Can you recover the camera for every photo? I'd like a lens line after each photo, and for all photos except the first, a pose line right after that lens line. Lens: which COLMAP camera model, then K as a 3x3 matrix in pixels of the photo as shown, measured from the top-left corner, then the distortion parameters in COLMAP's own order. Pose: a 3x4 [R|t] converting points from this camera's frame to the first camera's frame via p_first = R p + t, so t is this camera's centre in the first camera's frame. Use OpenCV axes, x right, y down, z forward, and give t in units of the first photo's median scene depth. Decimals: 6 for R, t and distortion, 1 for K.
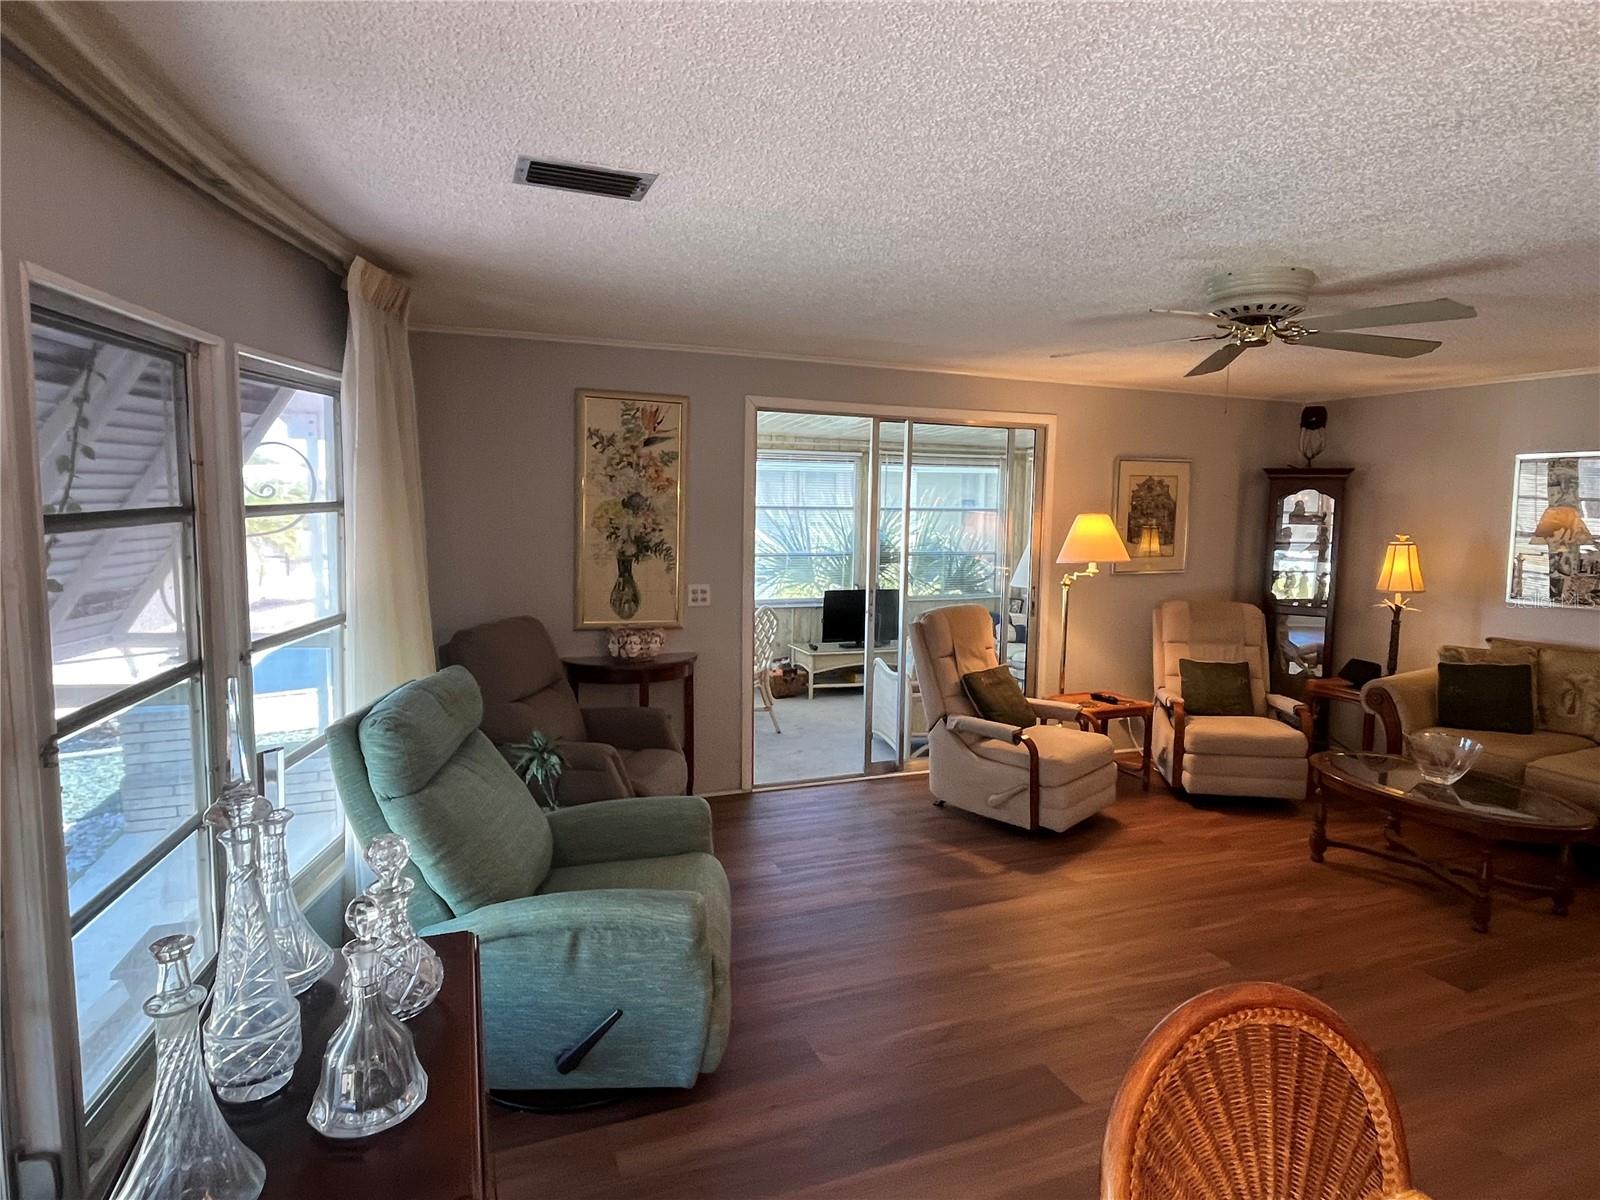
lens RADIAL K [[917.9, 0, 797.8], [0, 917.9, 591.1], [0, 0, 1]] dist [-0.000680, -0.002476]
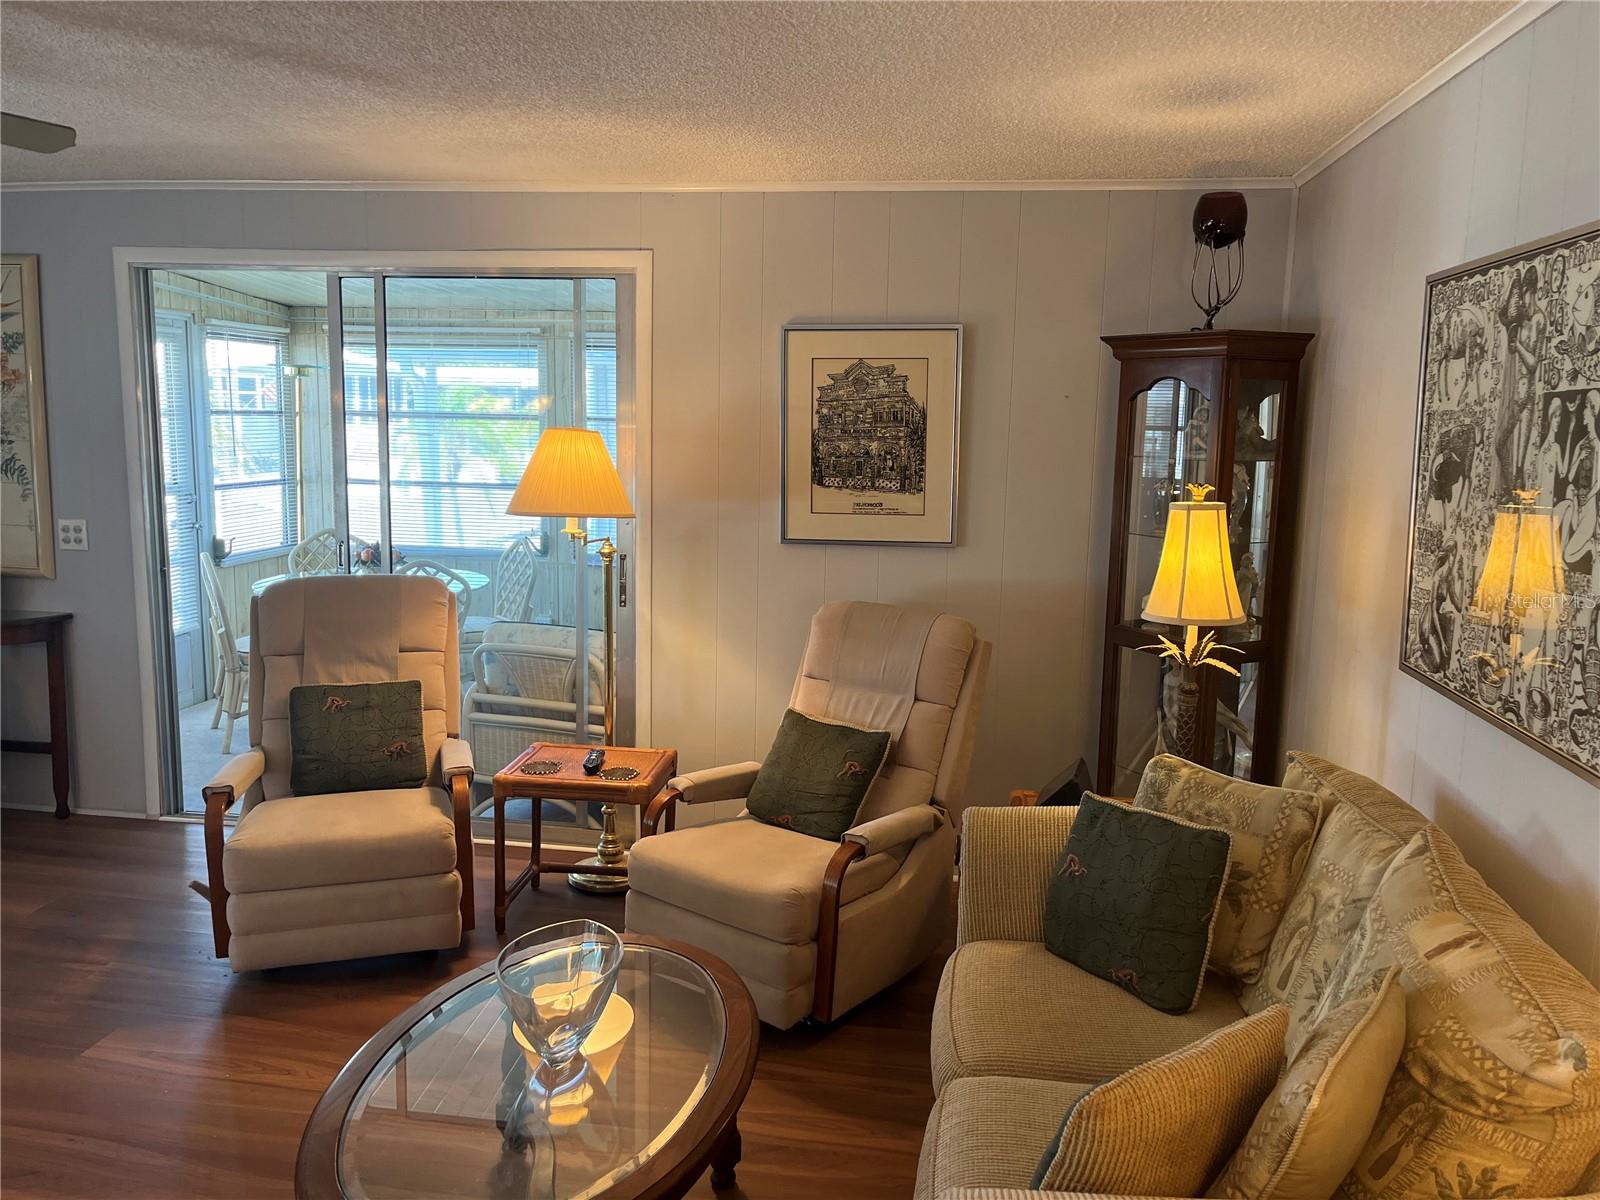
lens RADIAL K [[1212.1, 0, 807.1], [0, 1212.1, 591.8], [0, 0, 1]] dist [0.032897, -0.042278]
pose [[0.862150, 0.077028, -0.500764, 0.902170], [-0.056050, 0.996809, 0.056830, -0.038744], [0.503543, -0.020928, 0.863716, 0.486185]]
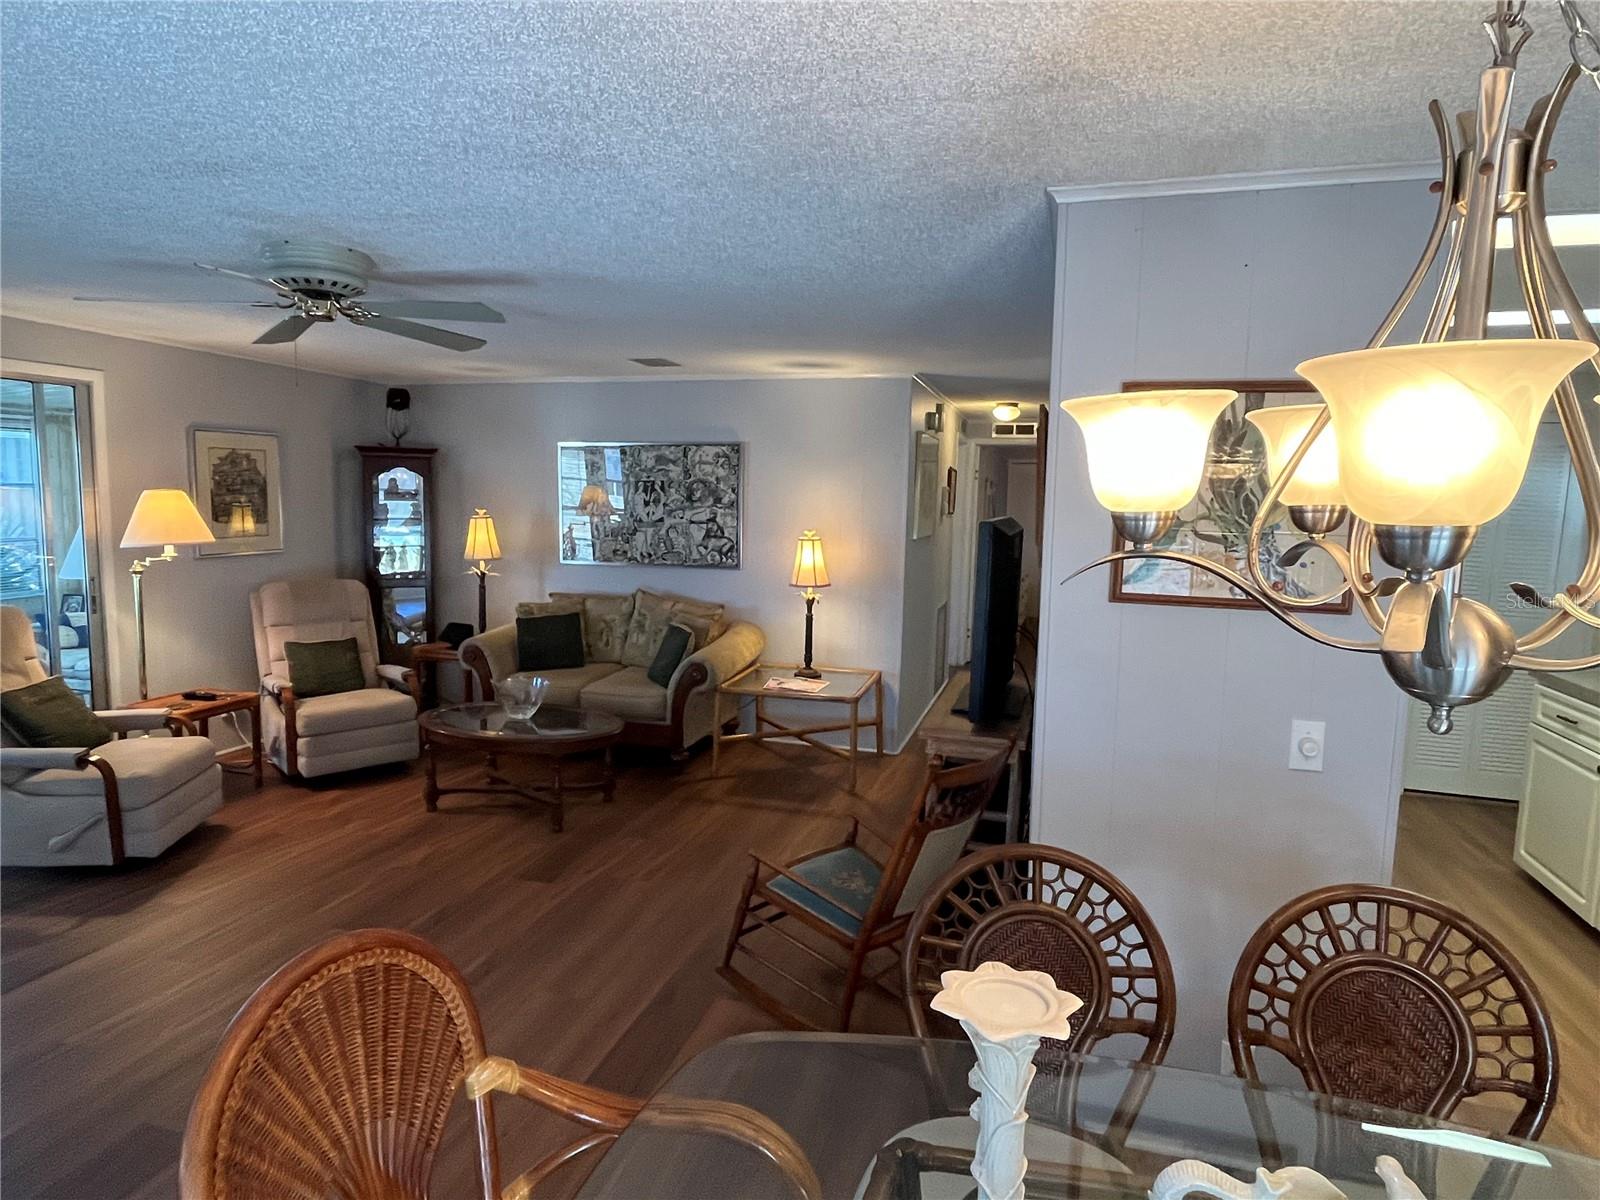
lens RADIAL K [[917.9, 0, 791.0], [0, 917.9, 598.8], [0, 0, 1]] dist [-0.000680, -0.002476]
pose [[0.628010, -0.087724, 0.773245, 0.013475], [0.062900, 0.996097, 0.061921, 0.003192], [-0.775659, 0.009750, 0.631077, -0.016654]]
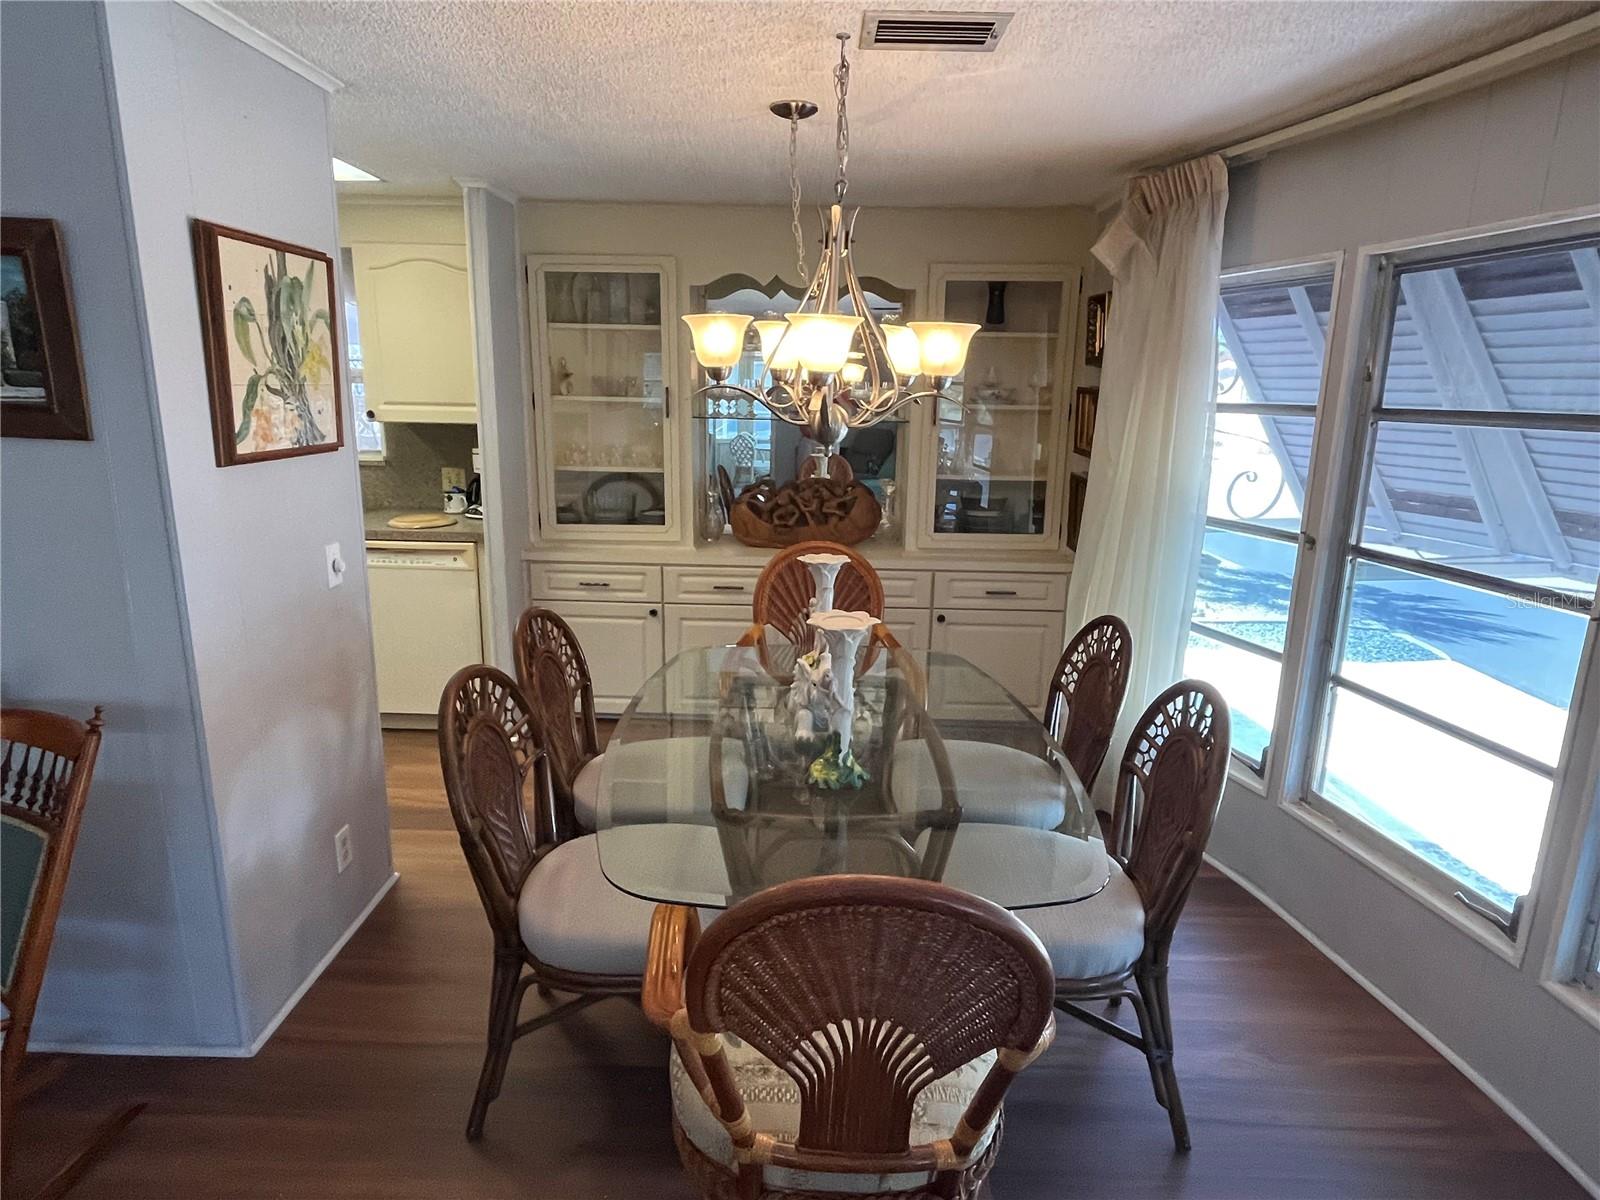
lens RADIAL K [[917.9, 0, 802.4], [0, 917.9, 601.3], [0, 0, 1]] dist [-0.000680, -0.002476]
pose [[-0.919565, -0.123002, 0.373189, 0.057718], [0.005601, 0.945543, 0.325449, -0.035964], [-0.392898, 0.301362, -0.868799, 0.447265]]
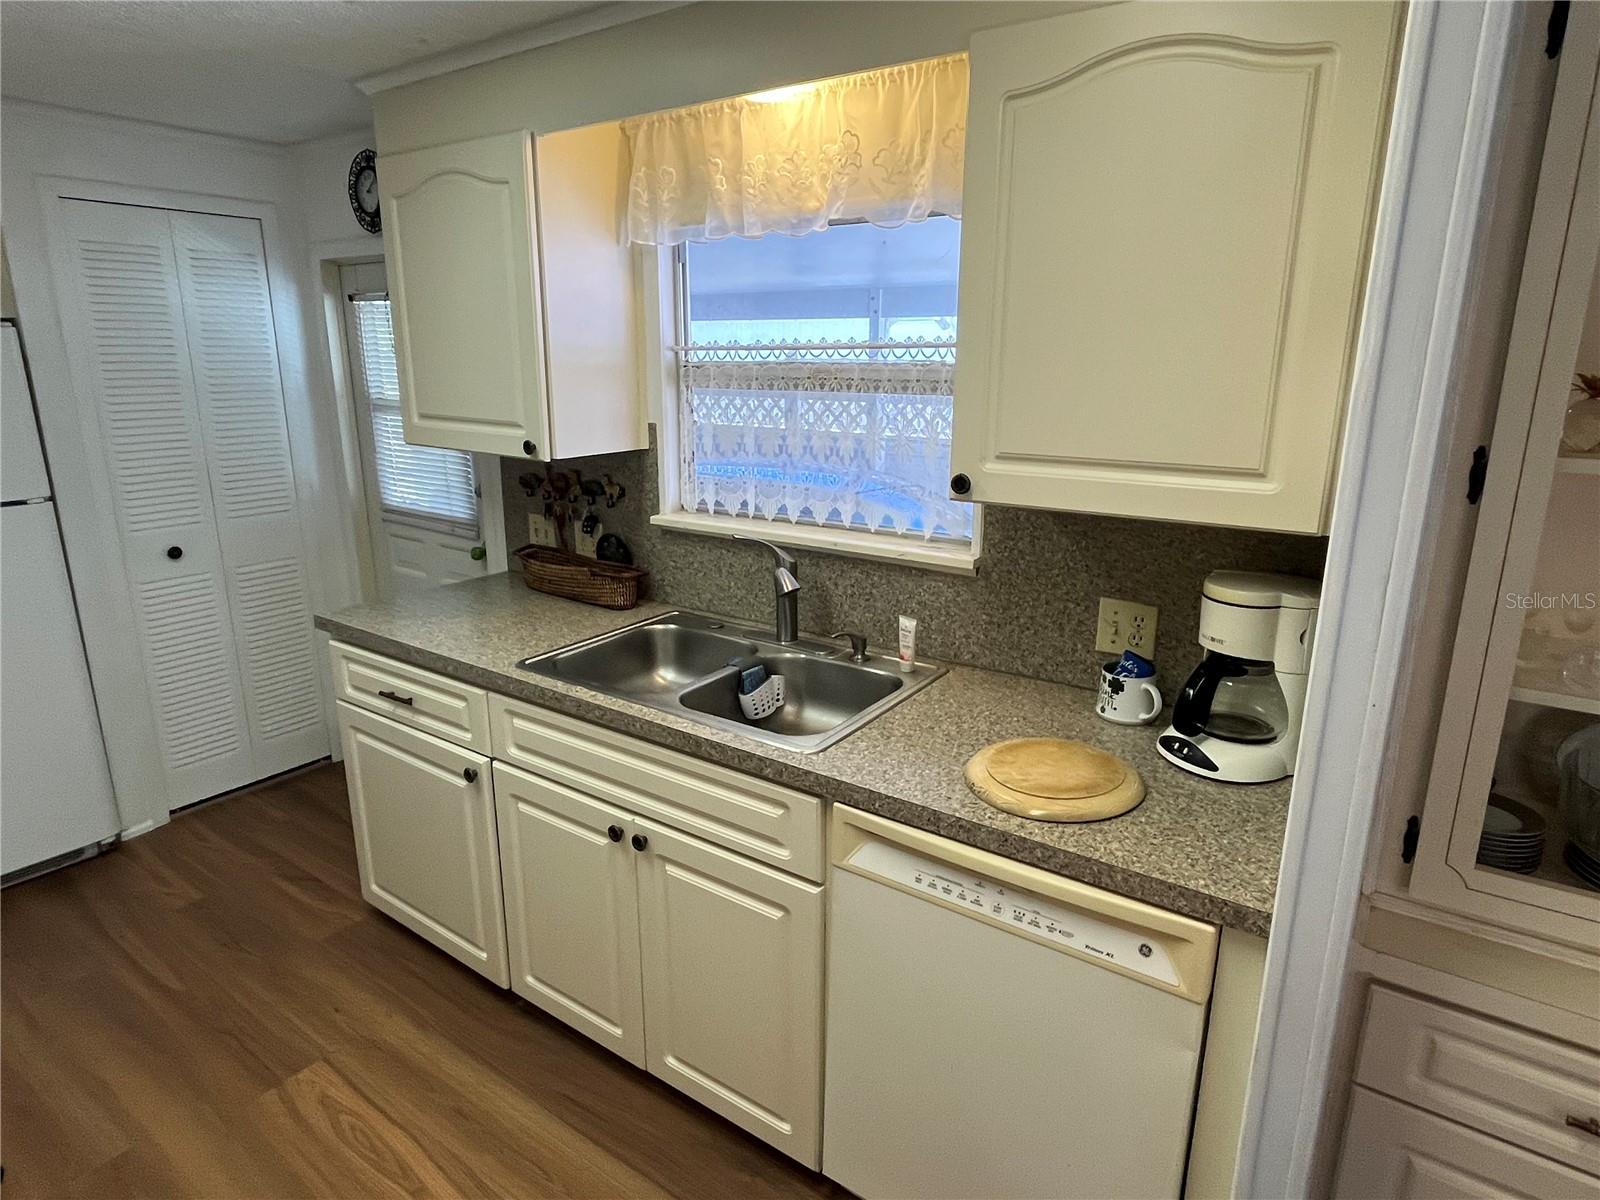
lens RADIAL K [[917.9, 0, 798.2], [0, 917.9, 592.8], [0, 0, 1]] dist [-0.000680, -0.002476]
pose [[-0.540975, -0.225669, 0.810197, 0.541595], [0.079415, 0.945319, 0.316332, 0.003708], [-0.837281, 0.235470, -0.493473, 0.014622]]
